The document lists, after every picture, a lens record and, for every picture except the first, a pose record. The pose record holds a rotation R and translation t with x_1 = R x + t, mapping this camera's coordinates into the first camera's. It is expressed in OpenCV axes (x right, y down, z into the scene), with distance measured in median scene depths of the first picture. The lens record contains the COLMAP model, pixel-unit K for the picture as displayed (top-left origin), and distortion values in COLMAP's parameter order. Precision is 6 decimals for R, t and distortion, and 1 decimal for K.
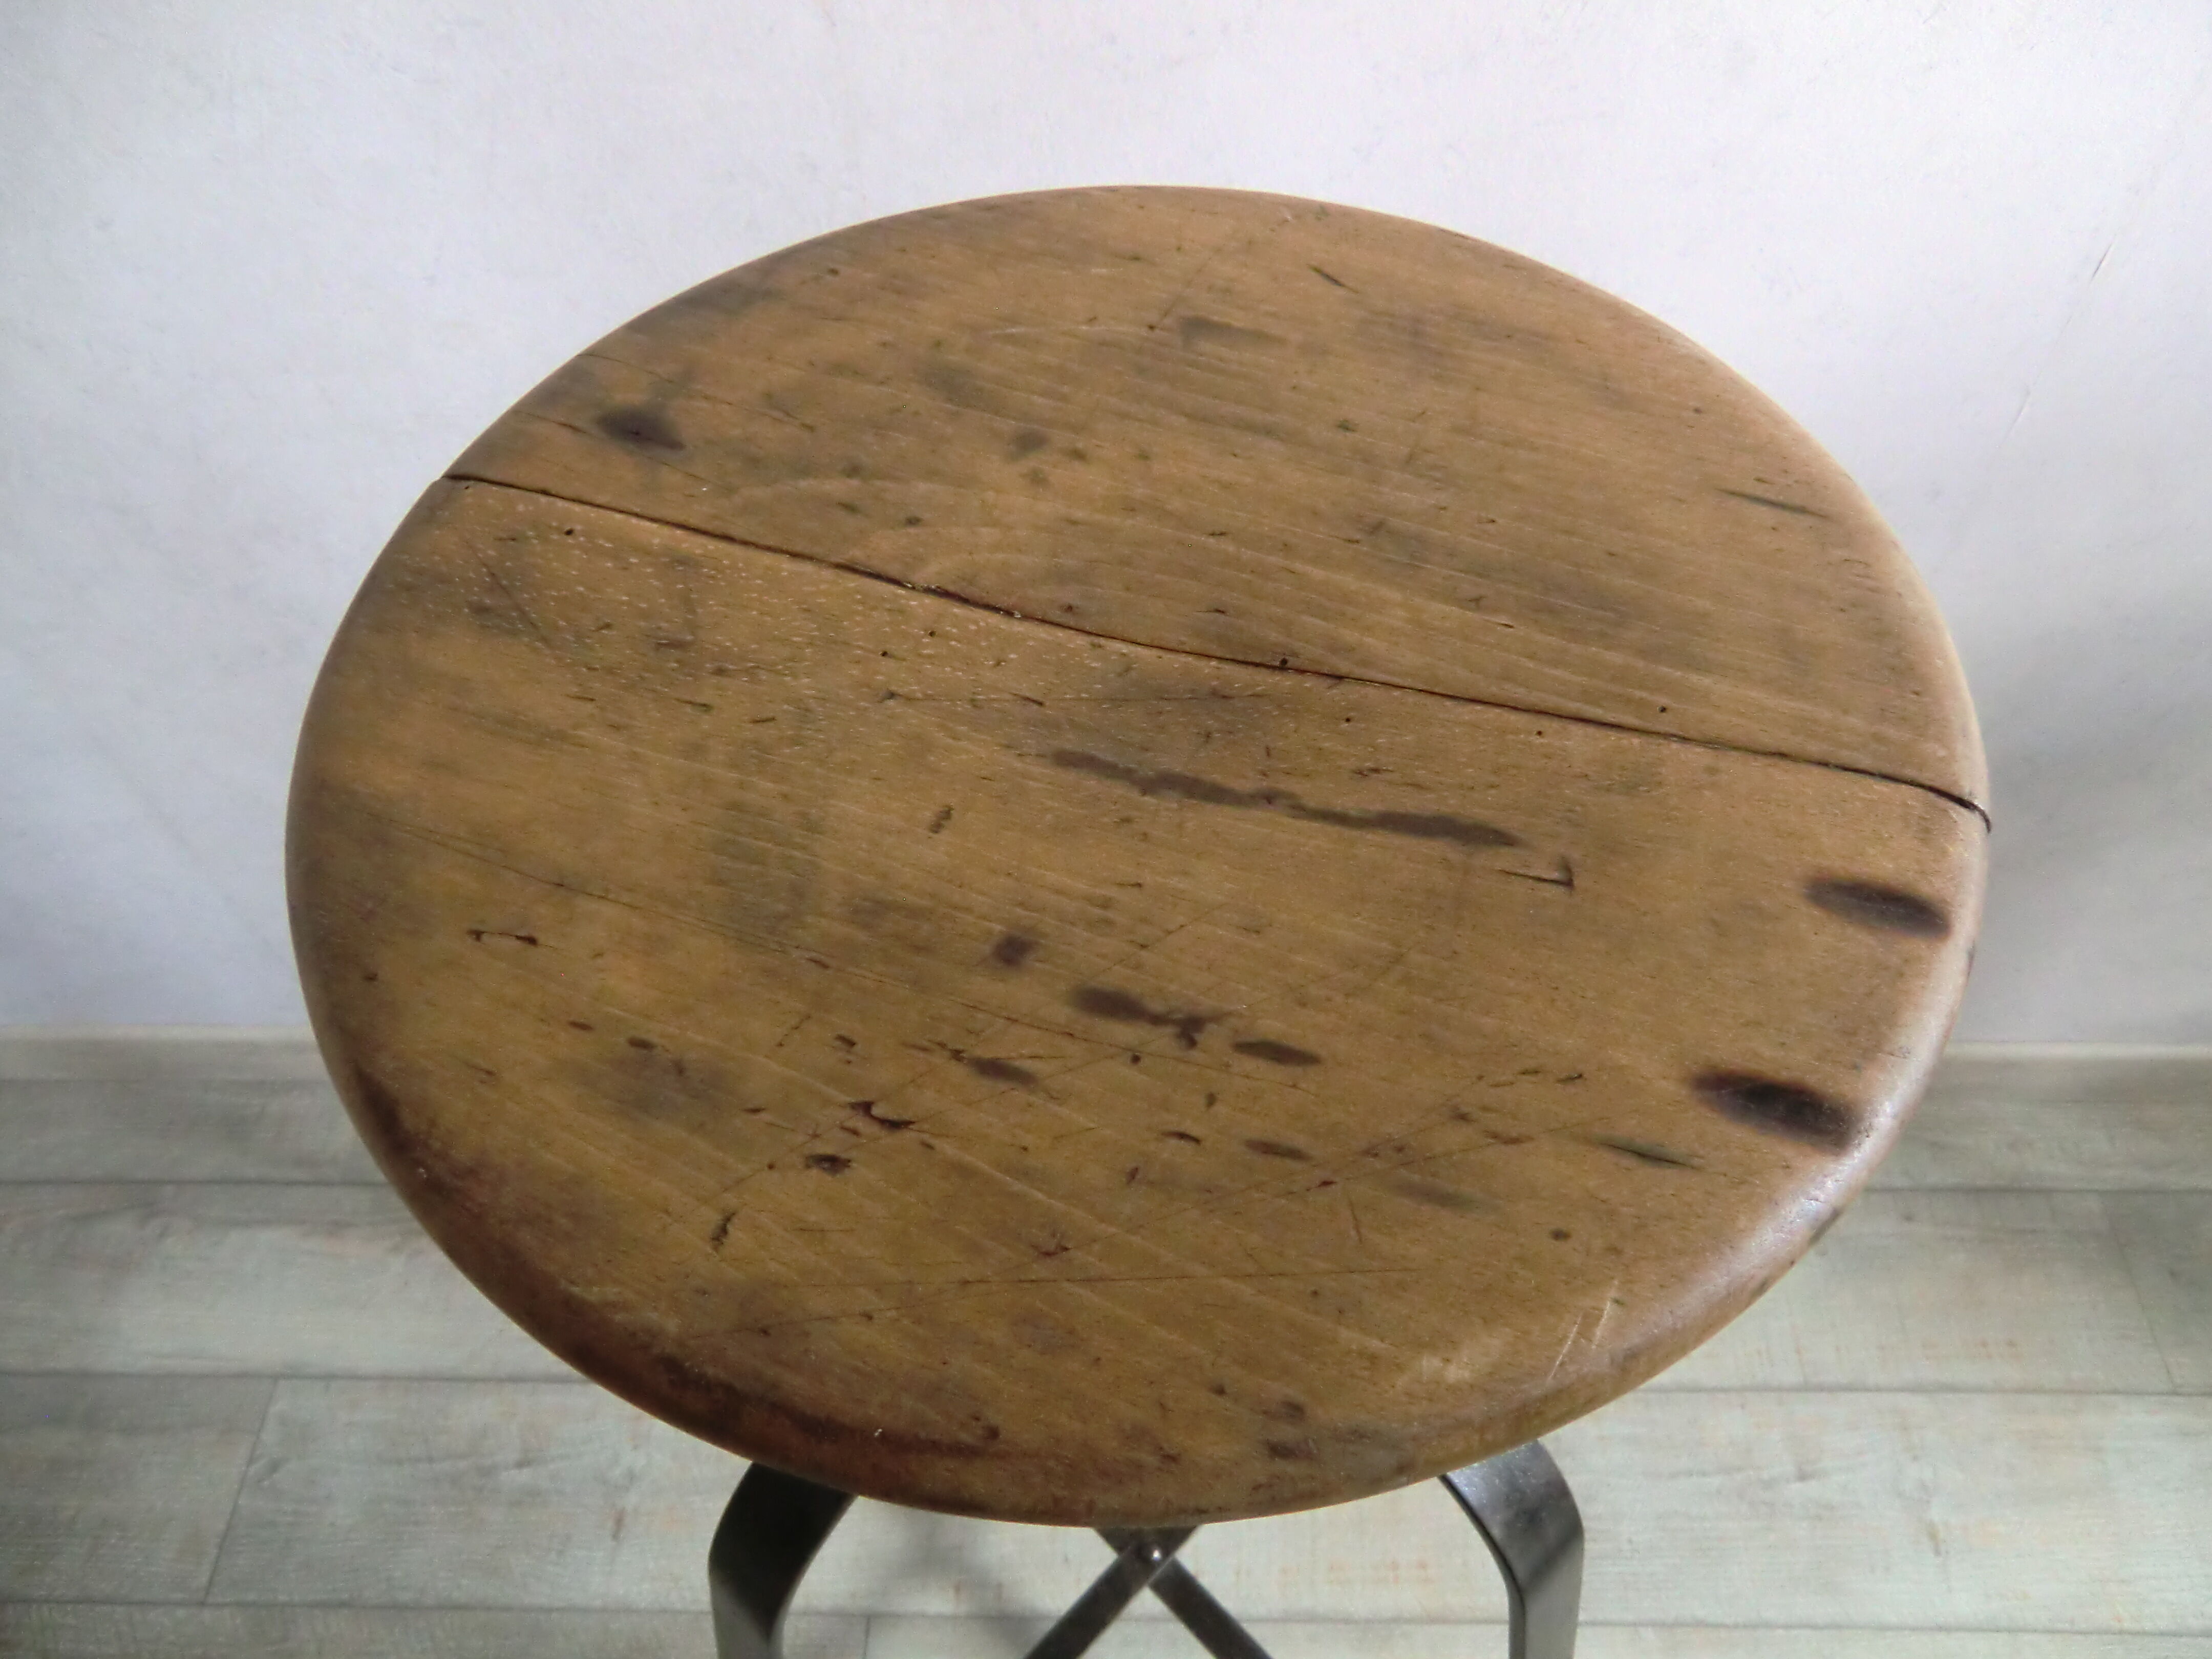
lens RADIAL K [[1615.1, 0, 1110.2], [0, 1615.1, 846.8], [0, 0, 1]] dist [-0.065873, 0.081929]
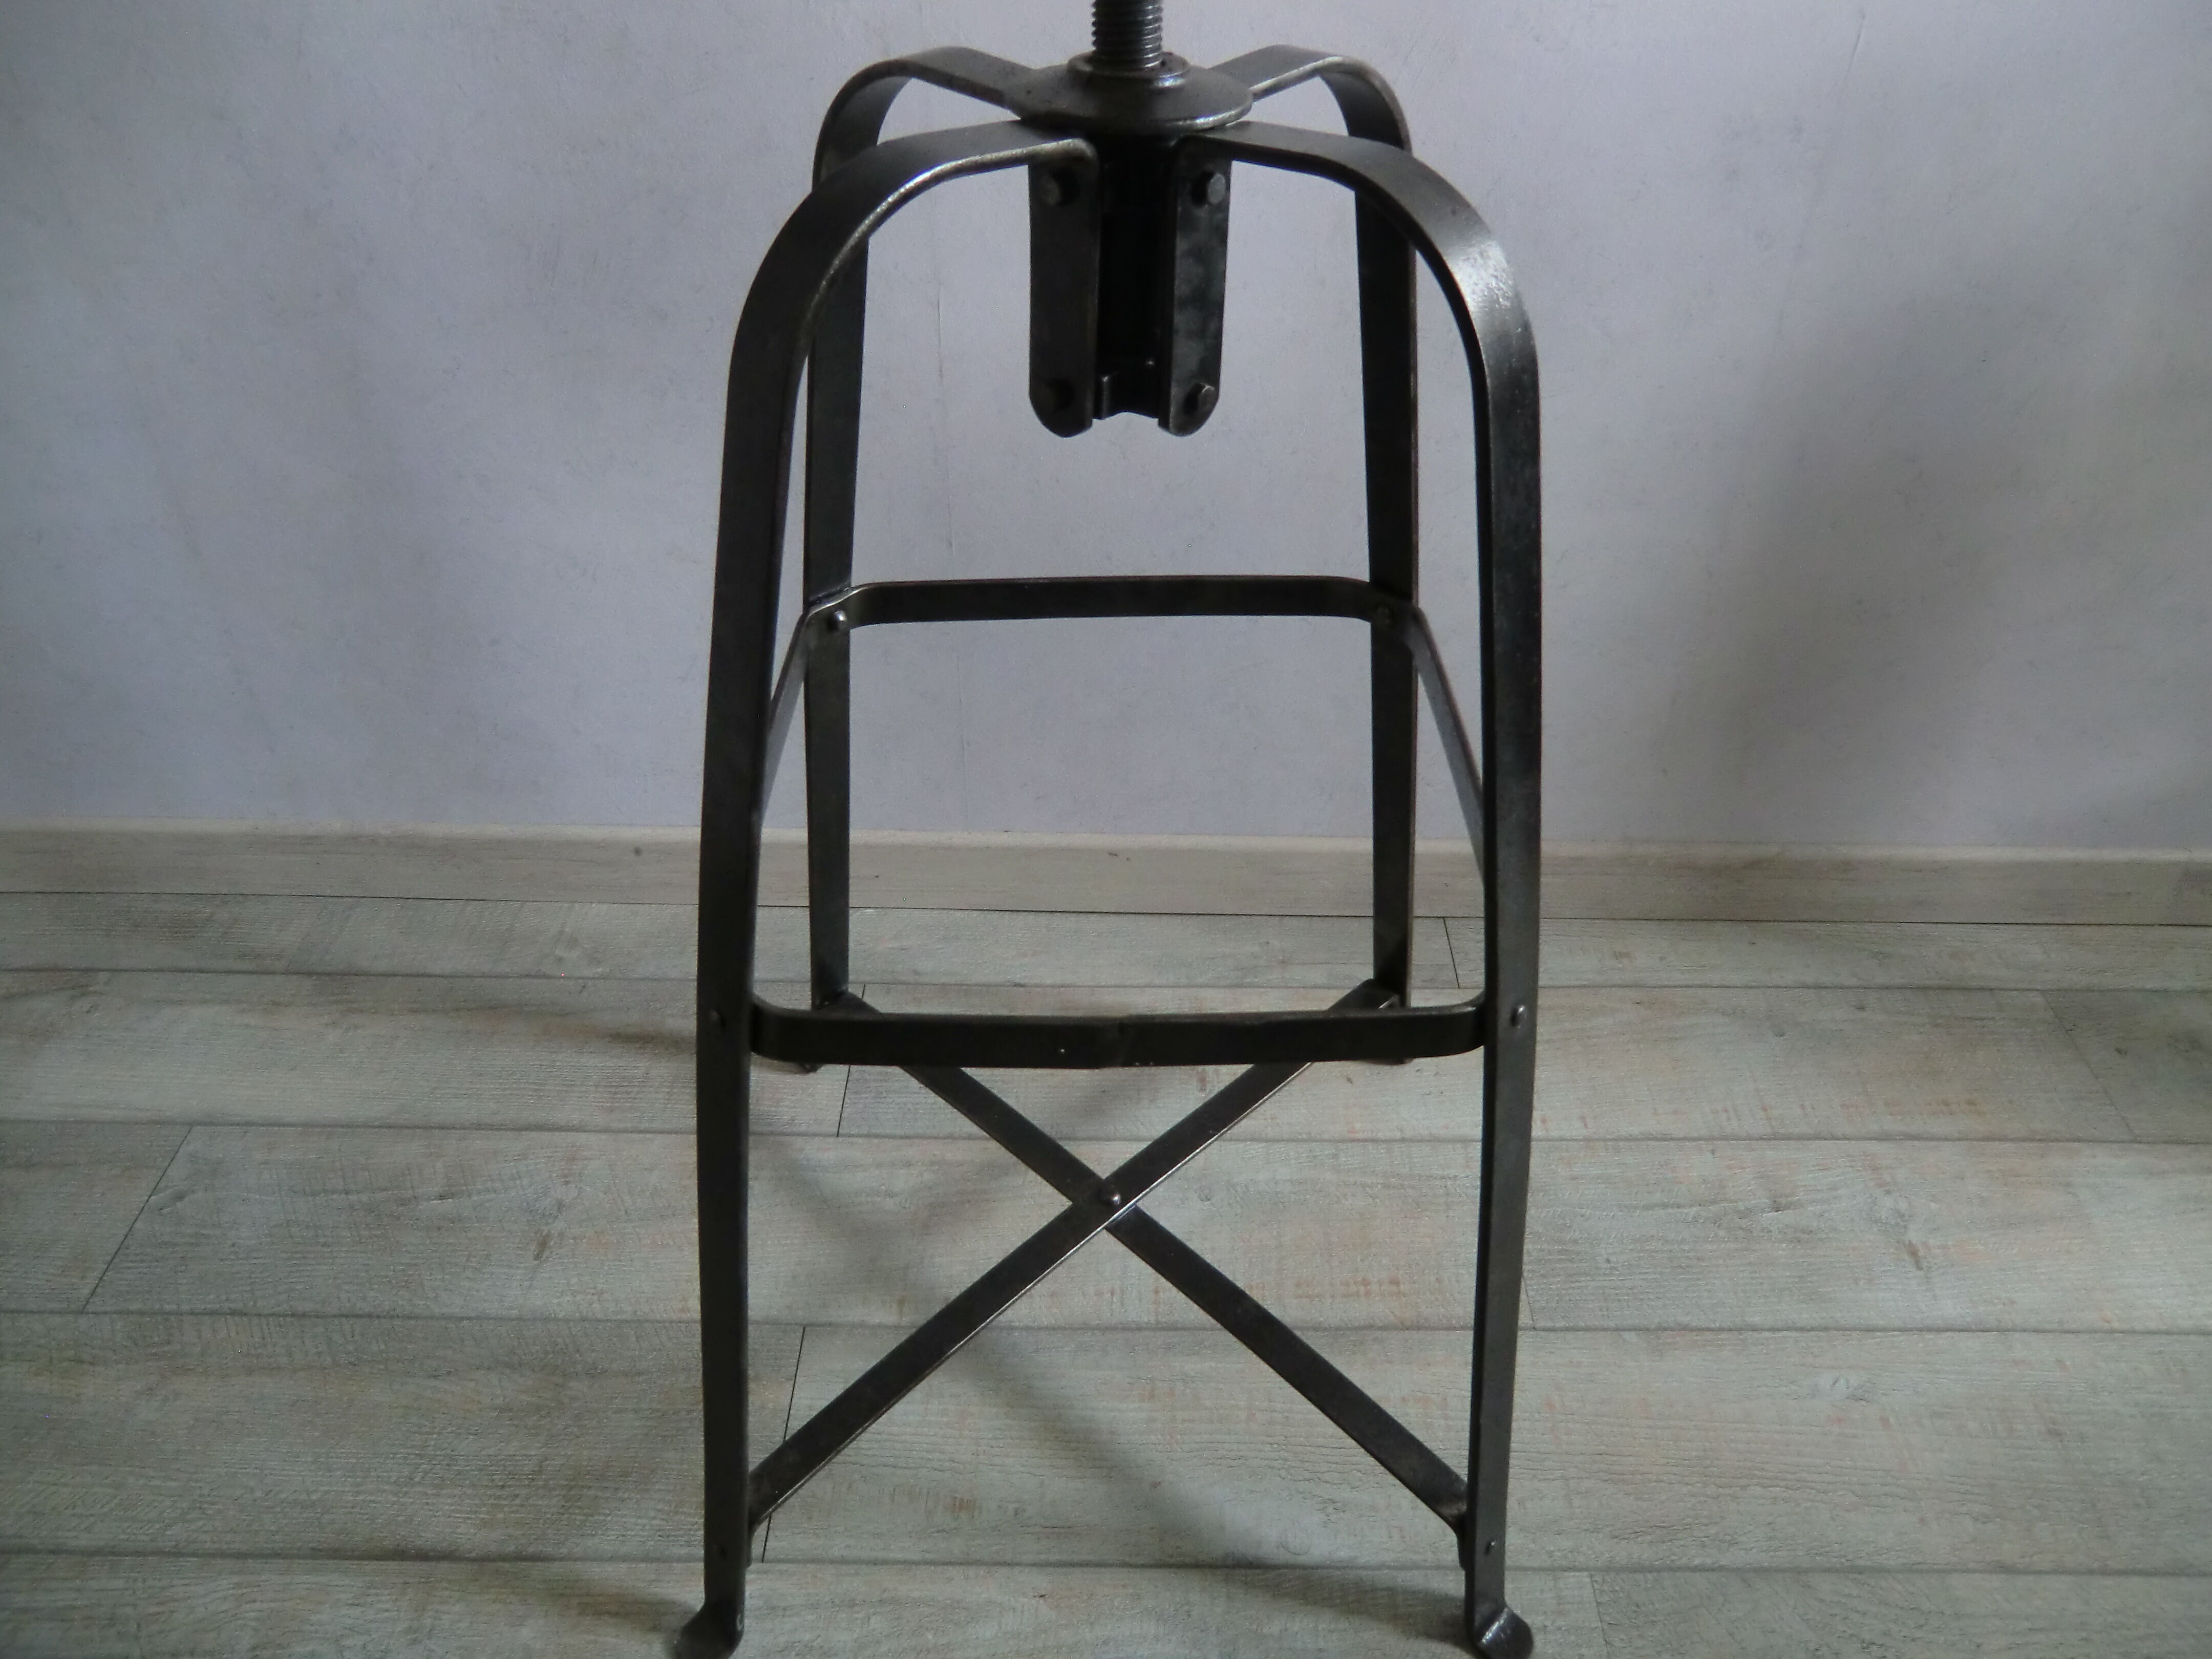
lens RADIAL K [[1615.1, 0, 1113.0], [0, 1615.1, 827.0], [0, 0, 1]] dist [-0.065873, 0.081929]
pose [[0.999125, 0.025069, 0.033465, -0.010034], [-0.015478, 0.965225, -0.260963, 0.428553], [-0.038843, 0.260217, 0.964768, 0.013633]]
